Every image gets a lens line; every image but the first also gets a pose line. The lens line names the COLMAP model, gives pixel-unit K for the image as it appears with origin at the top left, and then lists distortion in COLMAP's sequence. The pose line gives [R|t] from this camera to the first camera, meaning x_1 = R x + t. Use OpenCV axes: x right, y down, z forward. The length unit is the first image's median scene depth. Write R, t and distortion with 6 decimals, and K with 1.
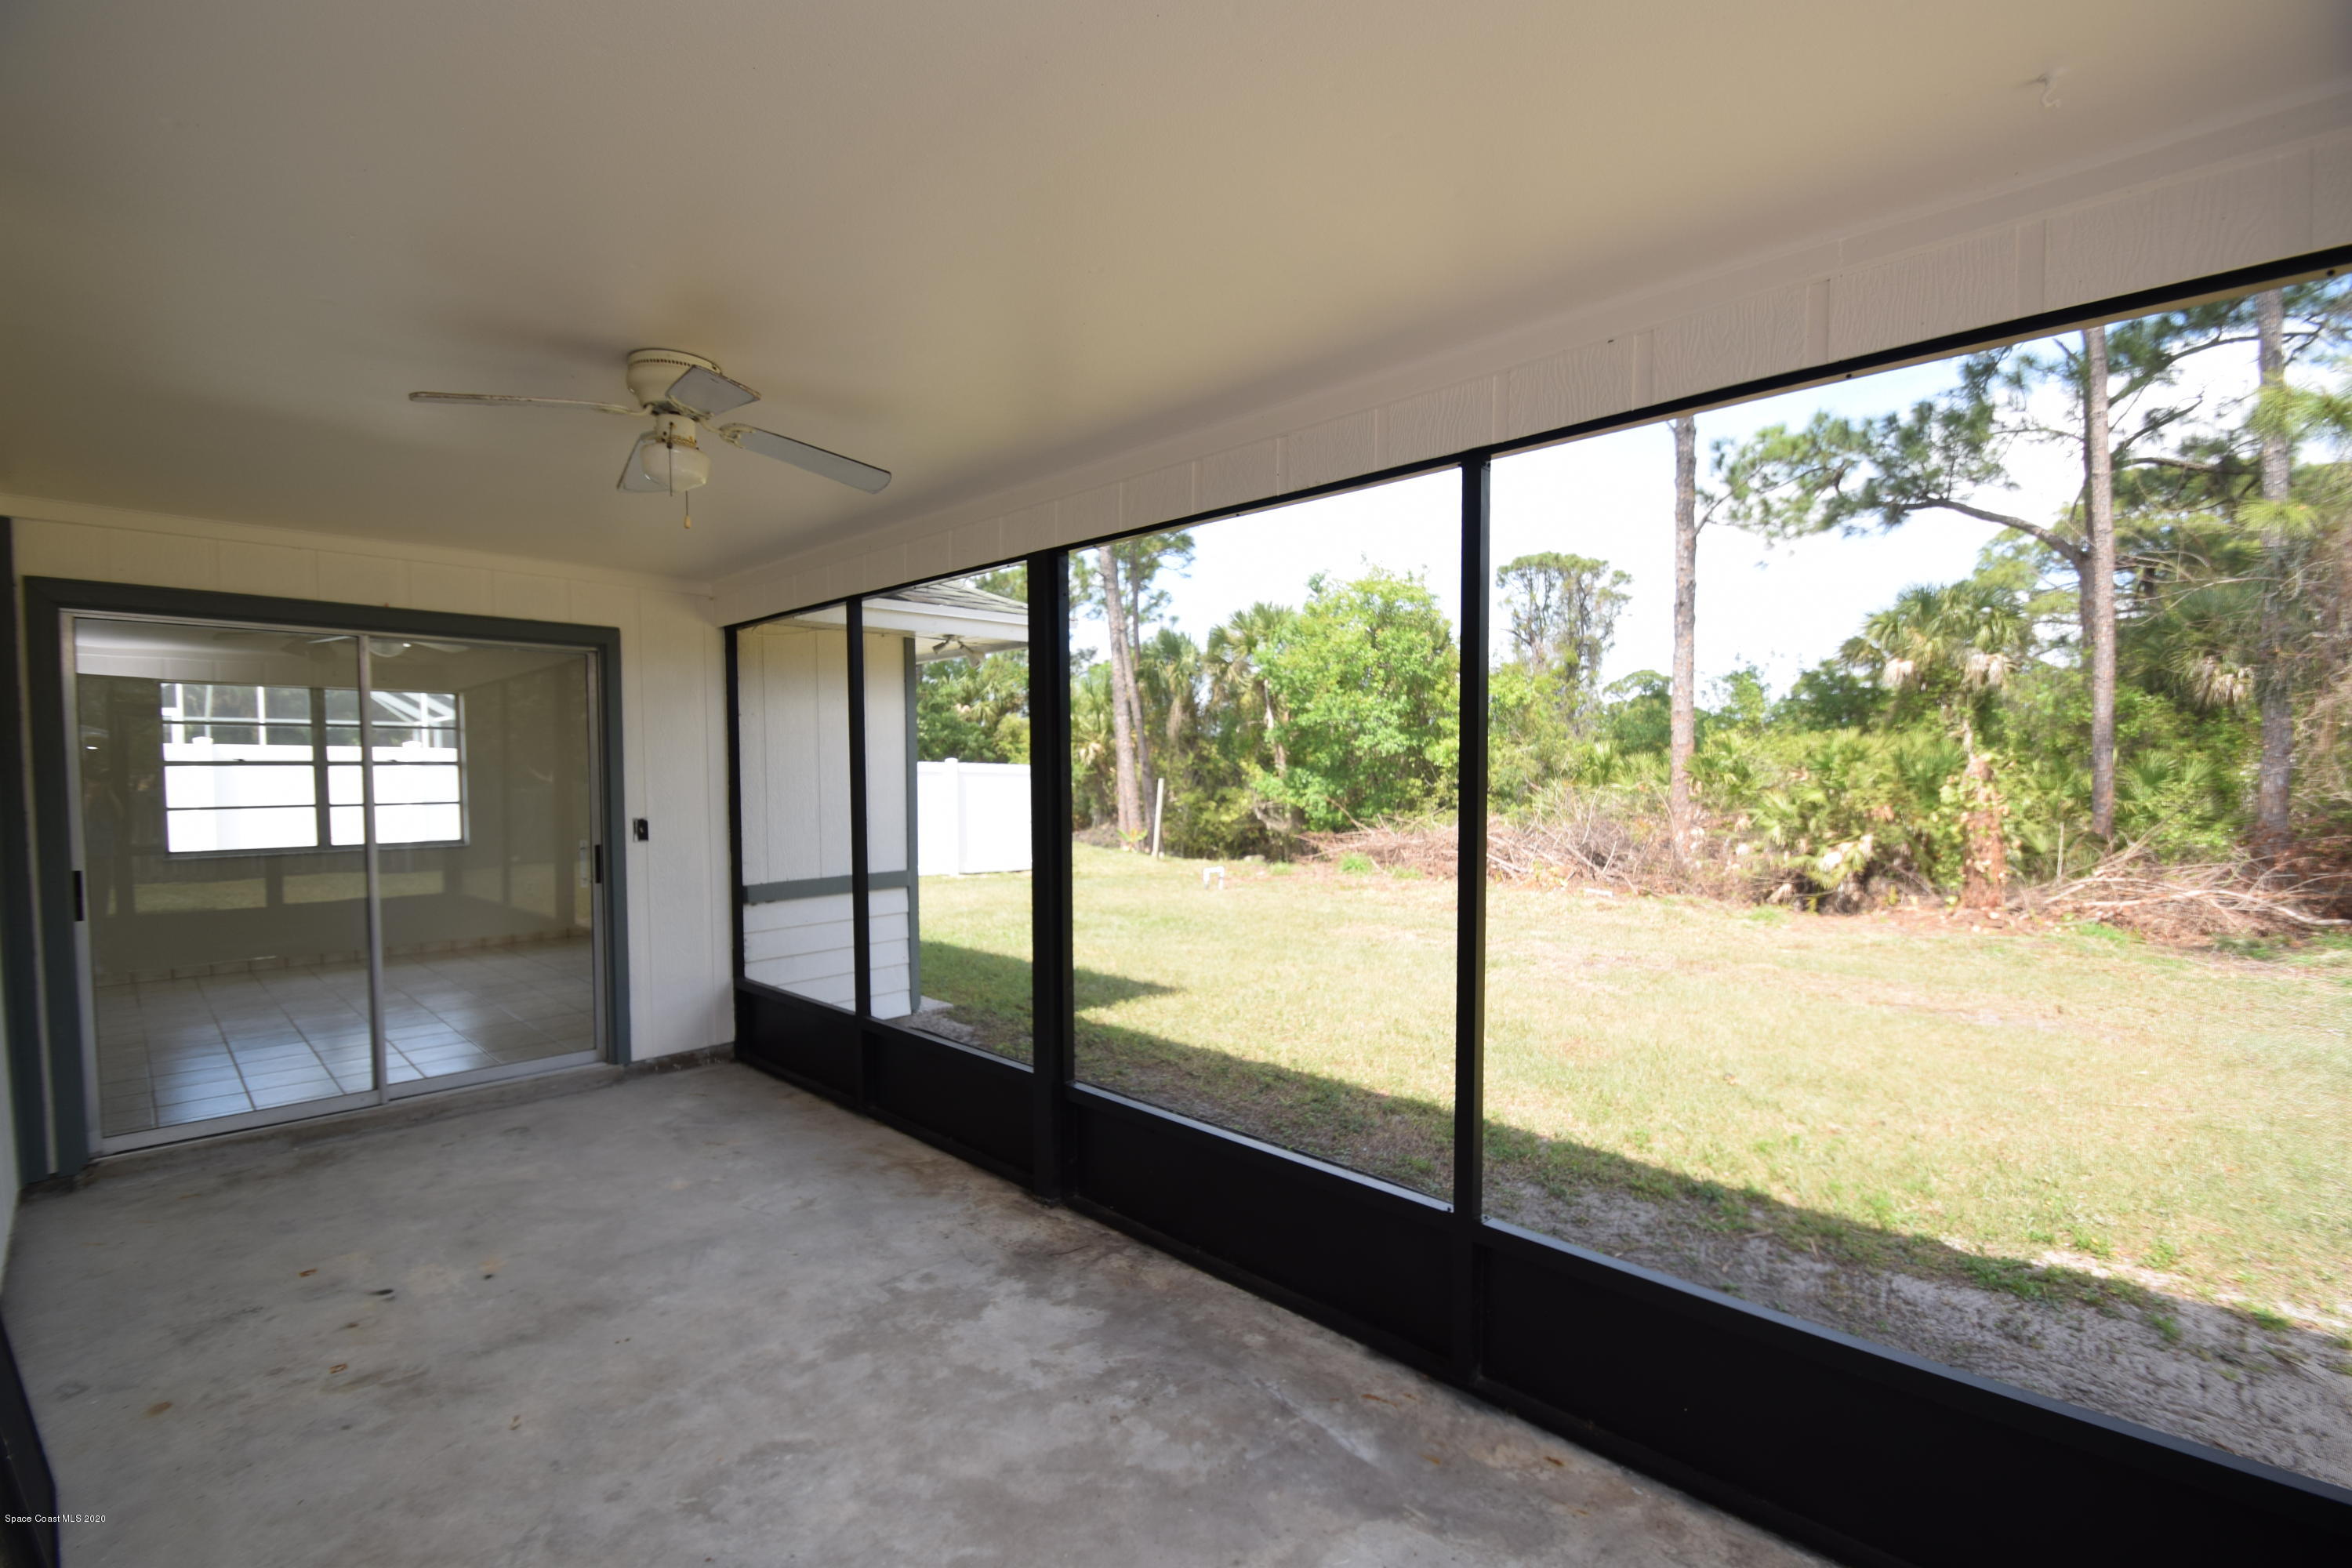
lens RADIAL K [[1028.1, 0, 1161.2], [0, 1028.1, 821.9], [0, 0, 1]] dist [0.002152, -0.011766]
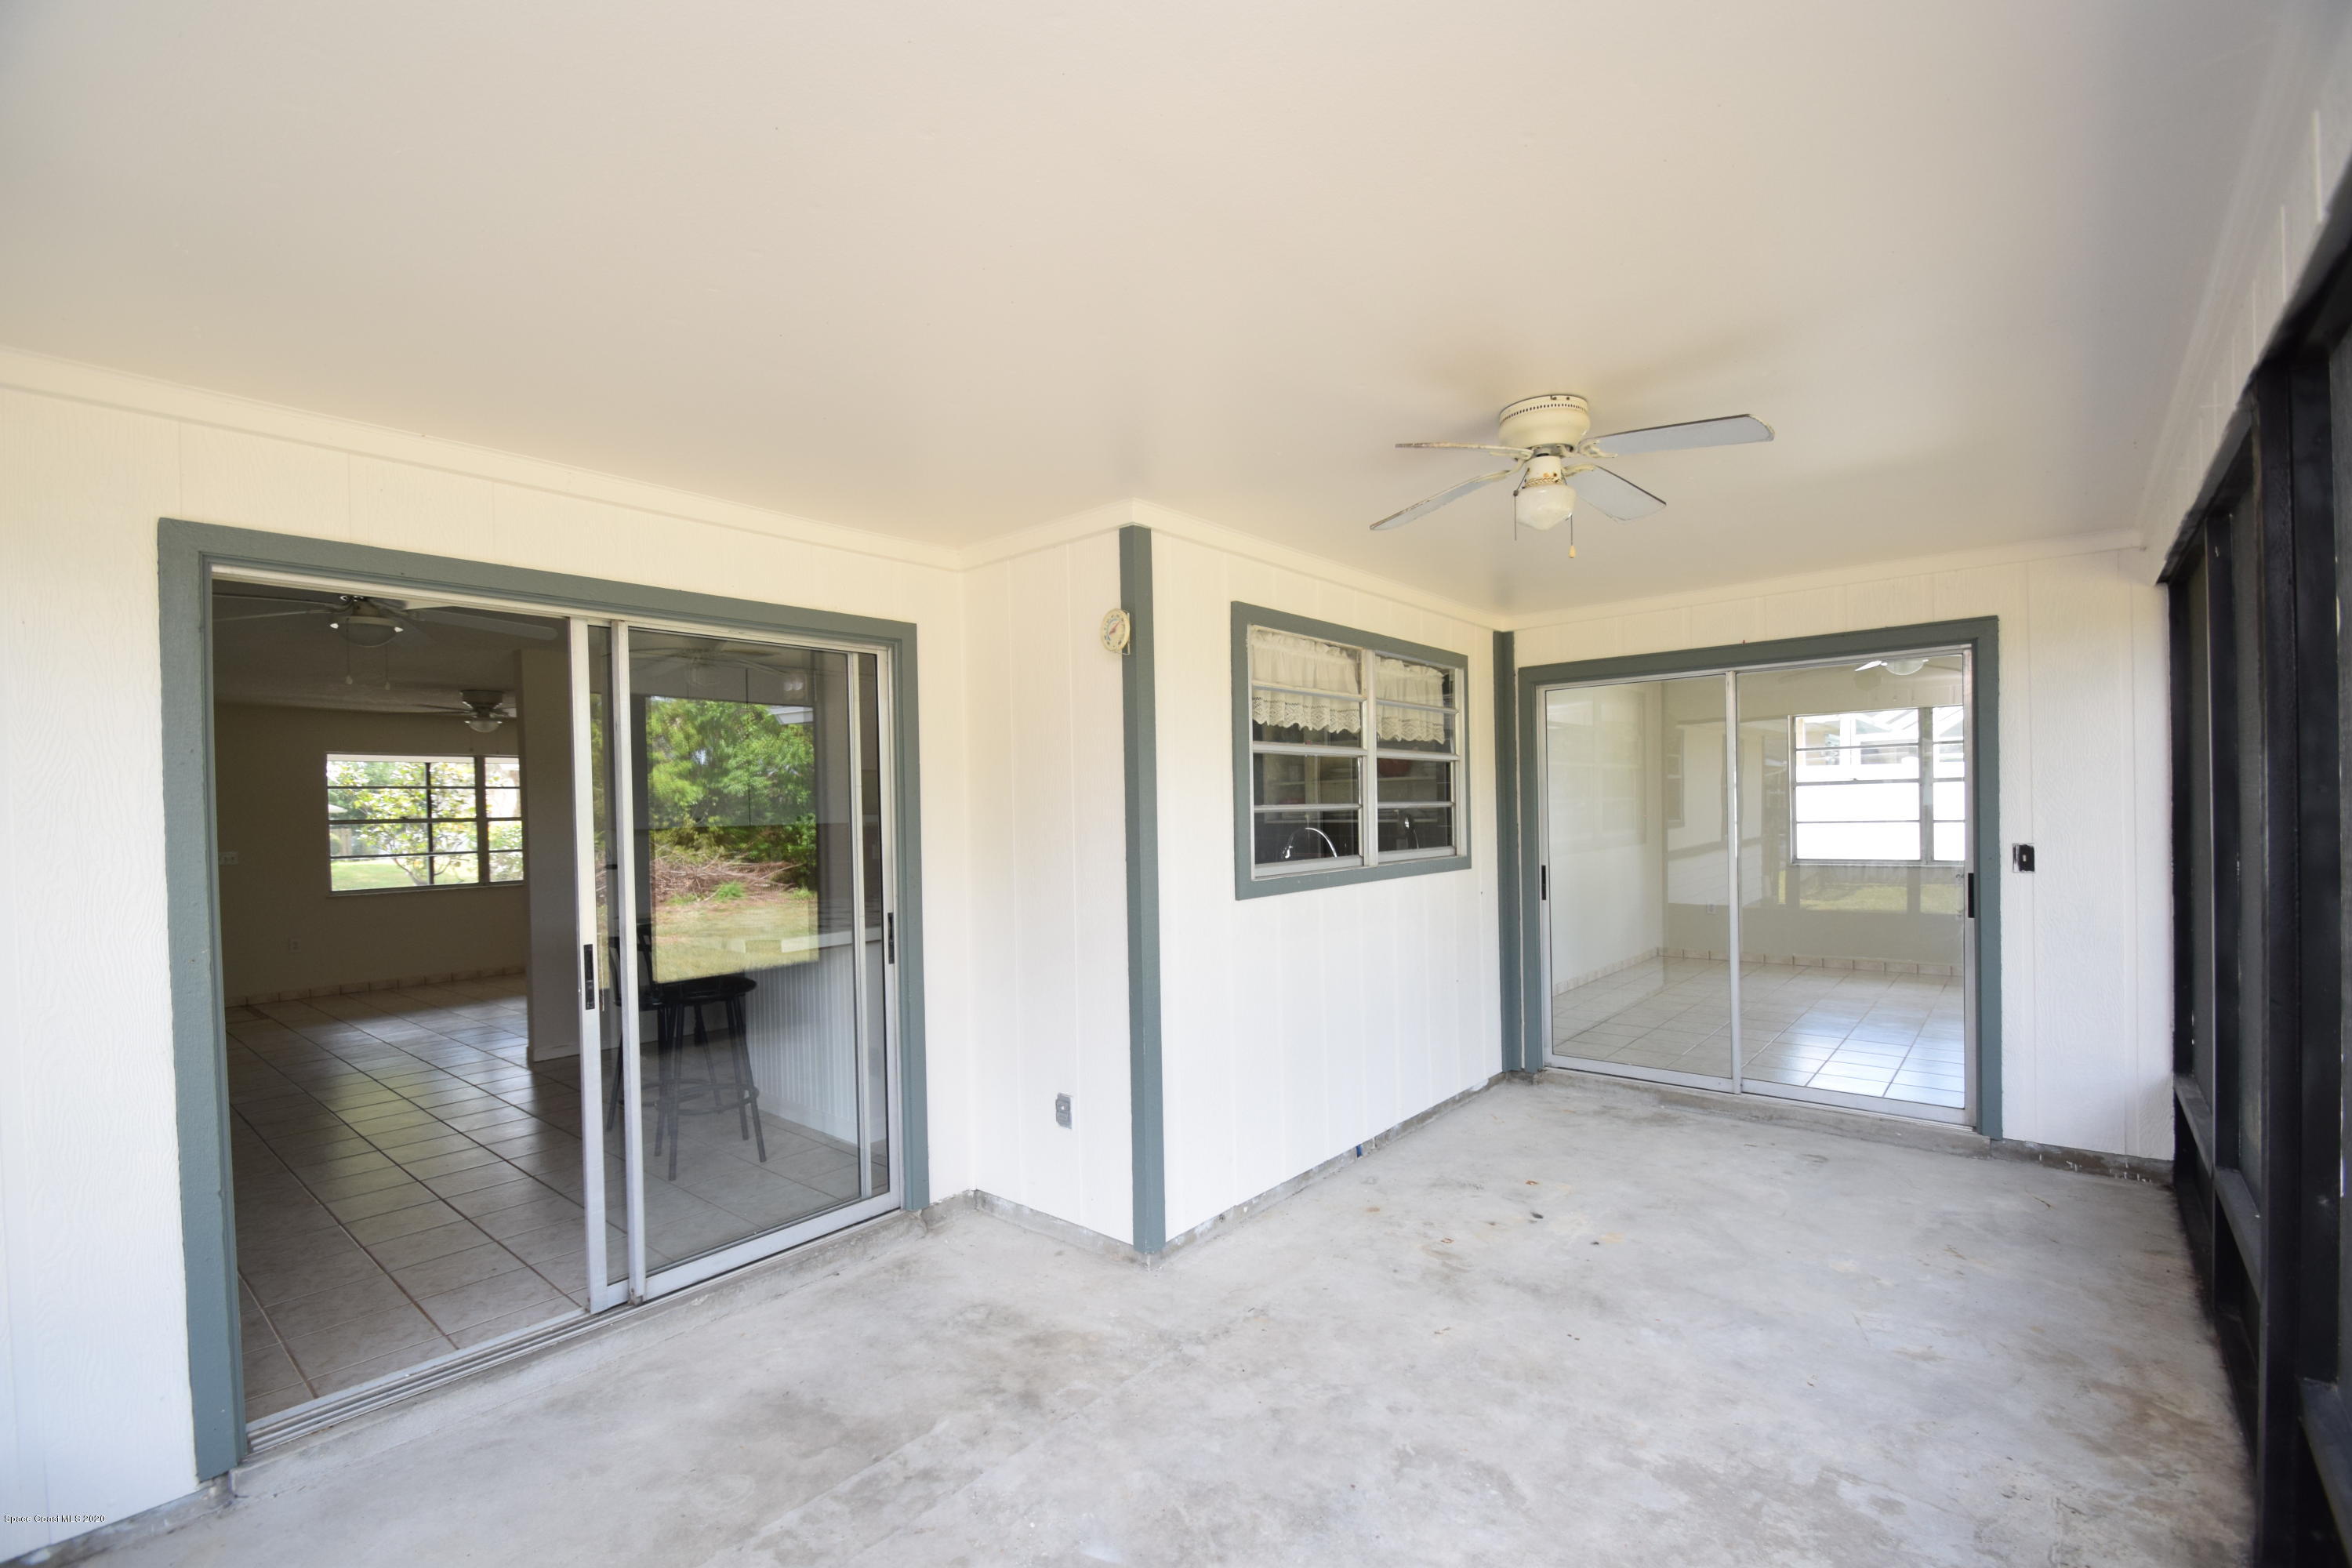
lens RADIAL K [[1028.1, 0, 1161.2], [0, 1028.1, 821.9], [0, 0, 1]] dist [0.002152, -0.011766]
pose [[0.050195, 0.015579, -0.998618, 0.314833], [-0.027439, 0.999522, 0.014214, -0.015986], [0.998362, 0.026688, 0.050598, 0.324371]]
